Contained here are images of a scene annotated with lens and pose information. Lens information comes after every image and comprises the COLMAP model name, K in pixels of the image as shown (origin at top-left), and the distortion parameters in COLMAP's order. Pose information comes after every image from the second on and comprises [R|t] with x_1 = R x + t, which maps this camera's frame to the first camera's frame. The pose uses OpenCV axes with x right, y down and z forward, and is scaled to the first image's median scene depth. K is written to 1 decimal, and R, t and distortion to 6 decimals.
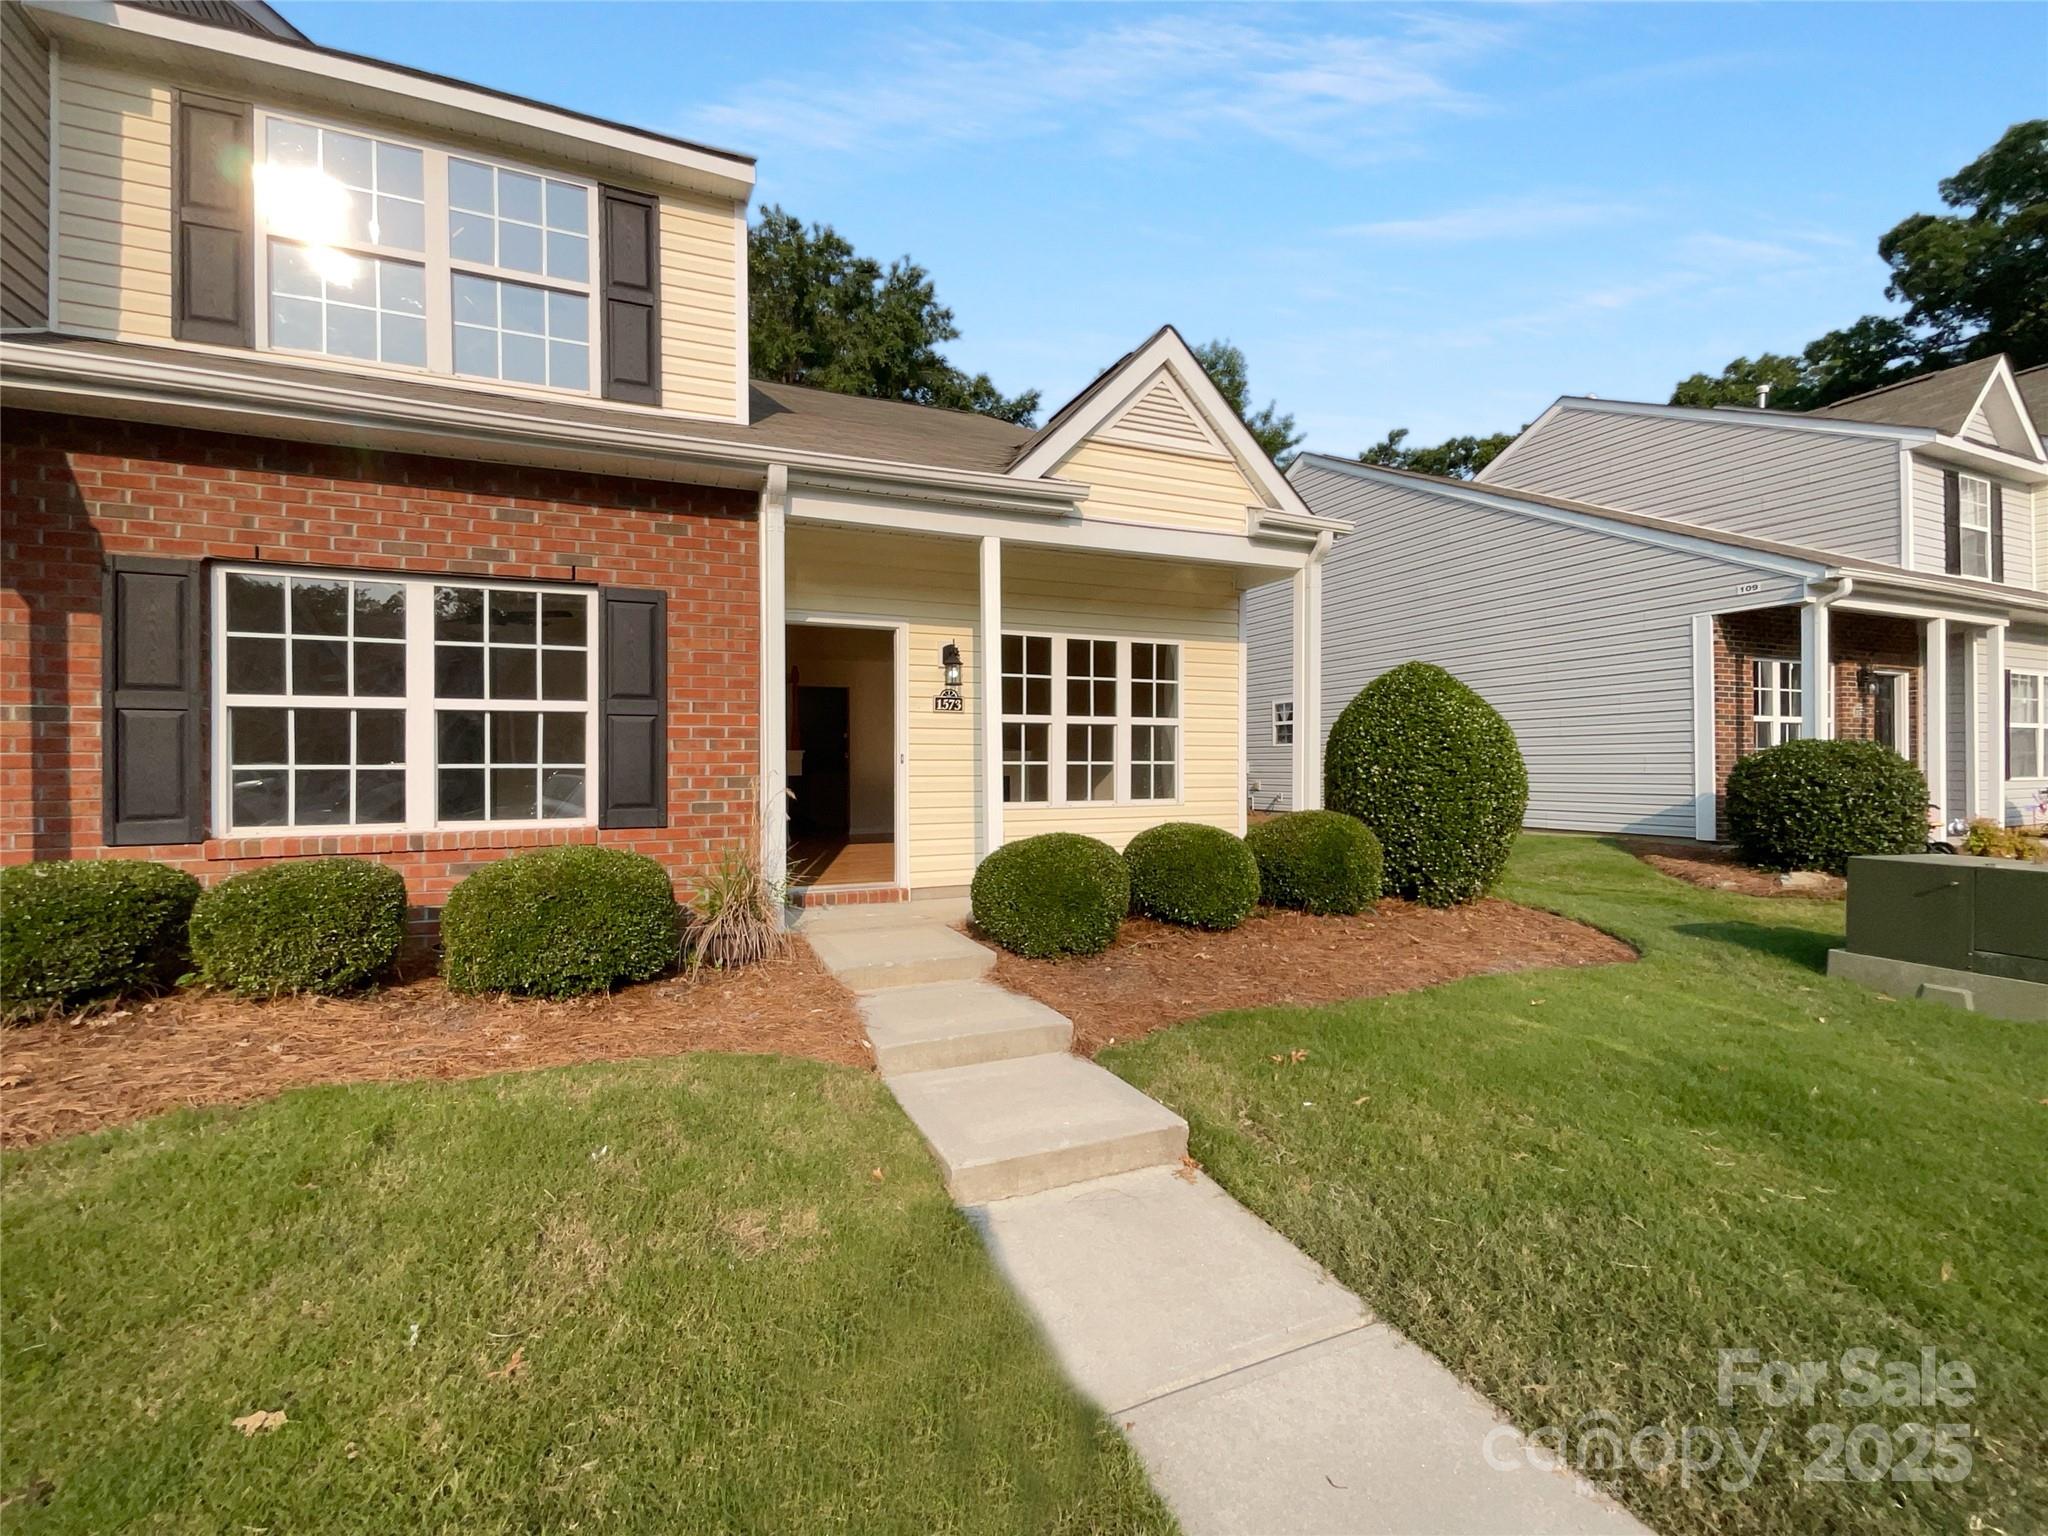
lens RADIAL K [[825.3, 0, 1024.0], [0, 825.3, 768.0], [0, 0, 1]] dist [0.010304, -0.004841]
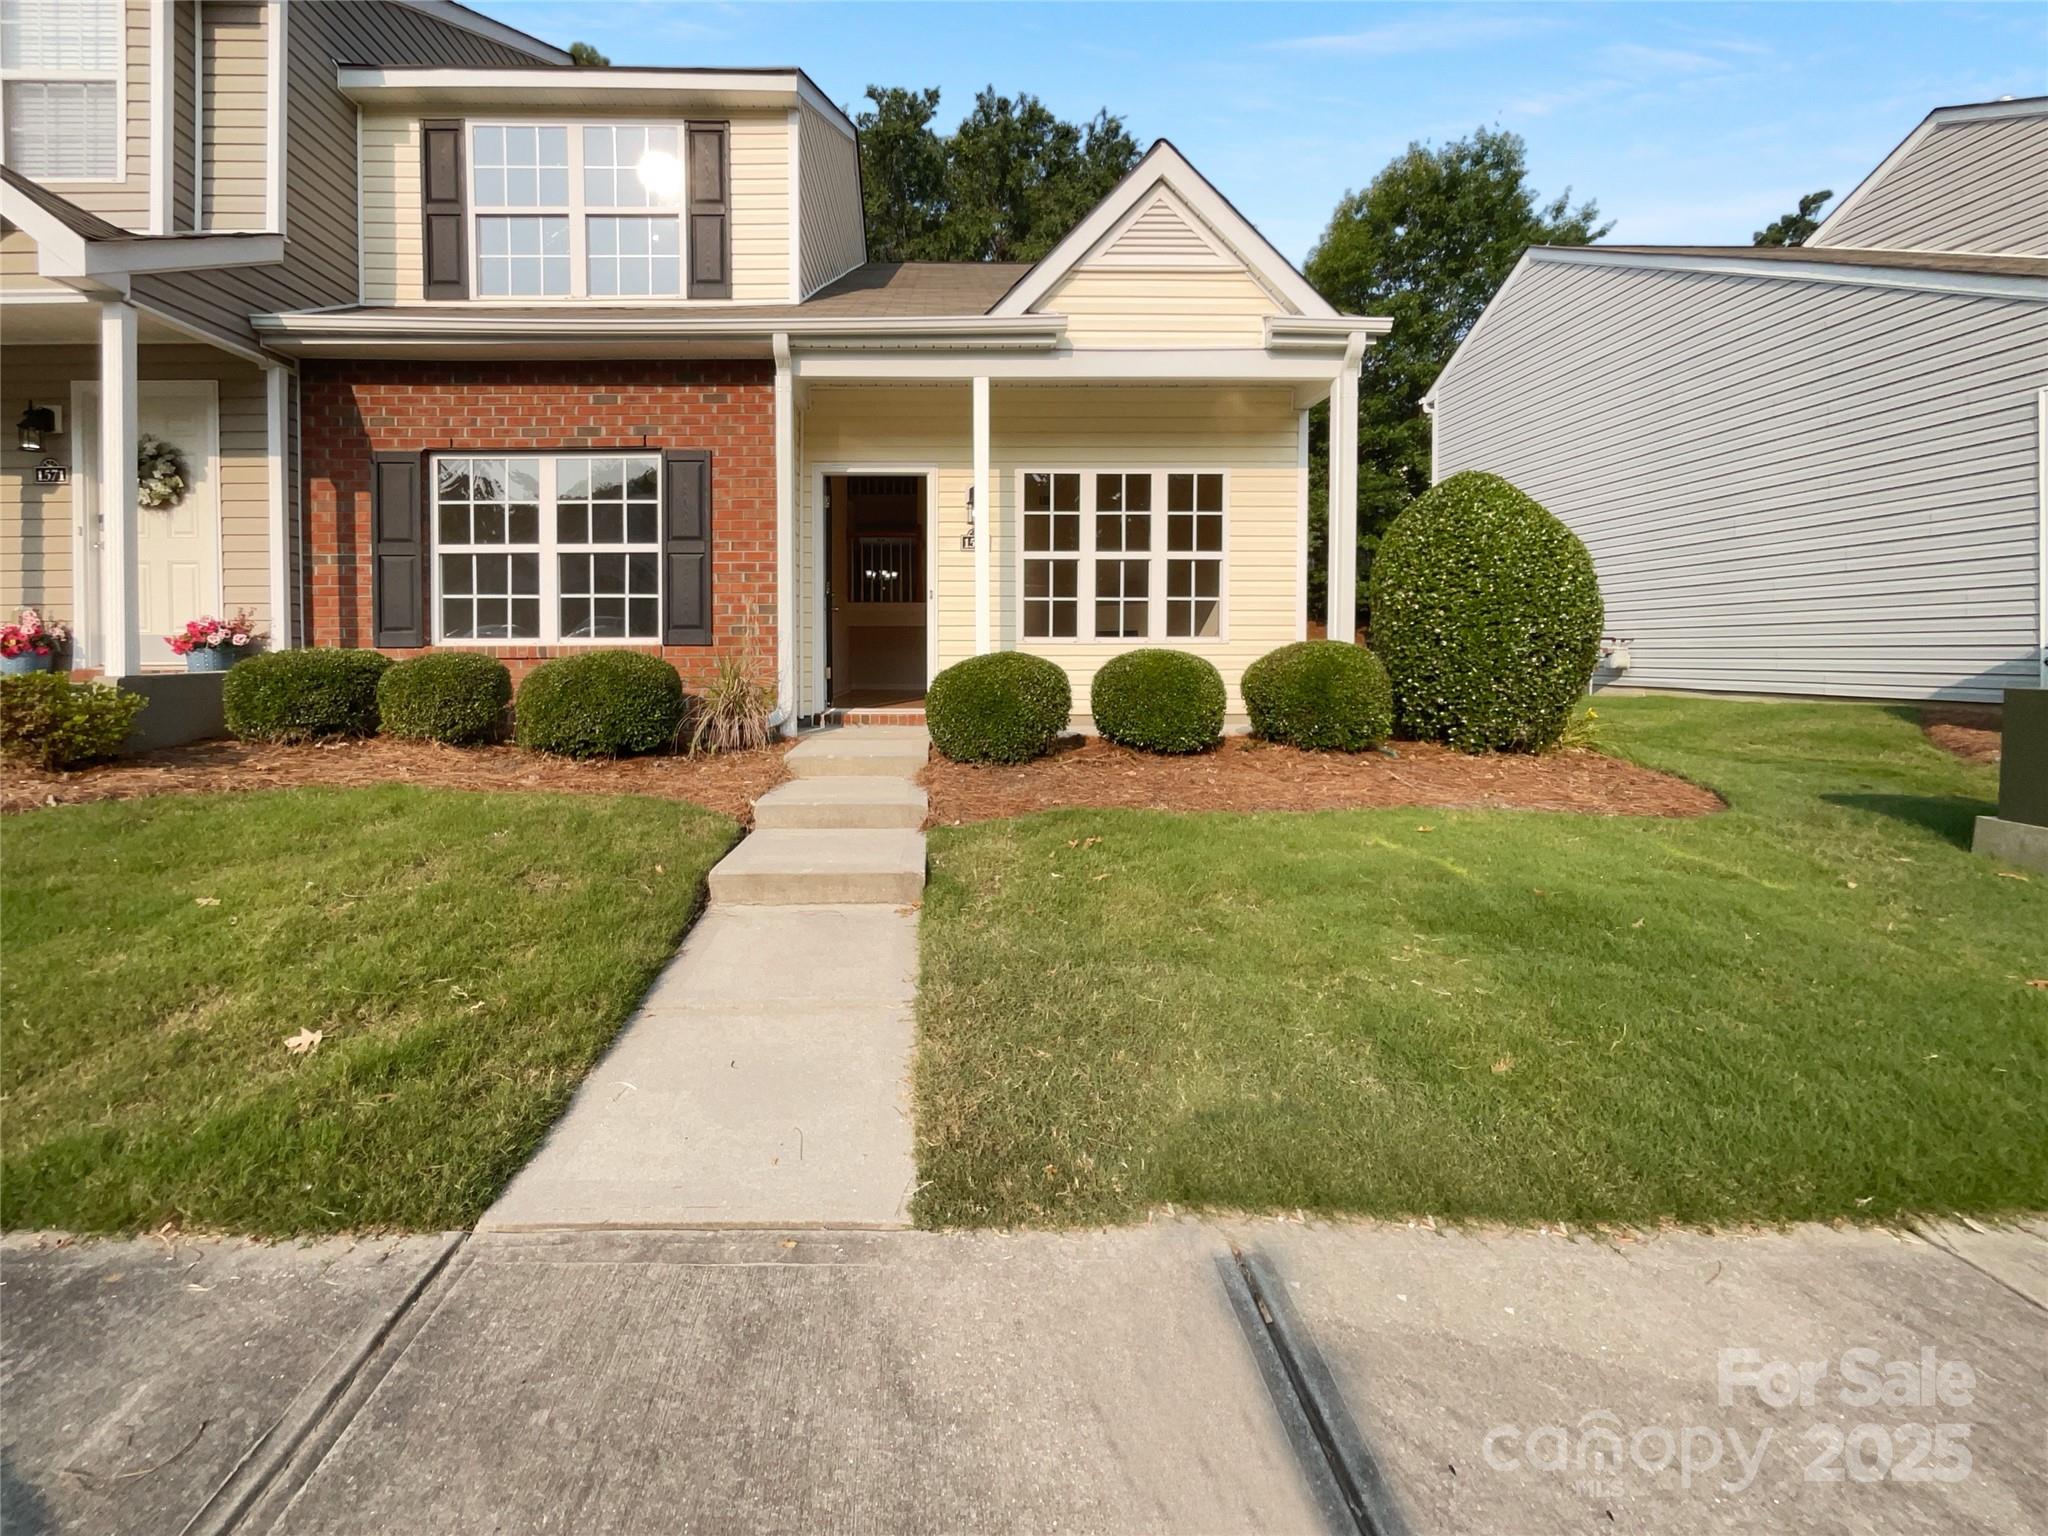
lens RADIAL K [[867.2, 0, 1013.3], [0, 867.2, 673.4], [0, 0, 1]] dist [-0.001151, 0.001080]
pose [[0.929890, 0.015495, -0.367511, 0.448553], [-0.007549, 0.999706, 0.023049, 0.079609], [0.367760, -0.018659, 0.929733, -0.025526]]
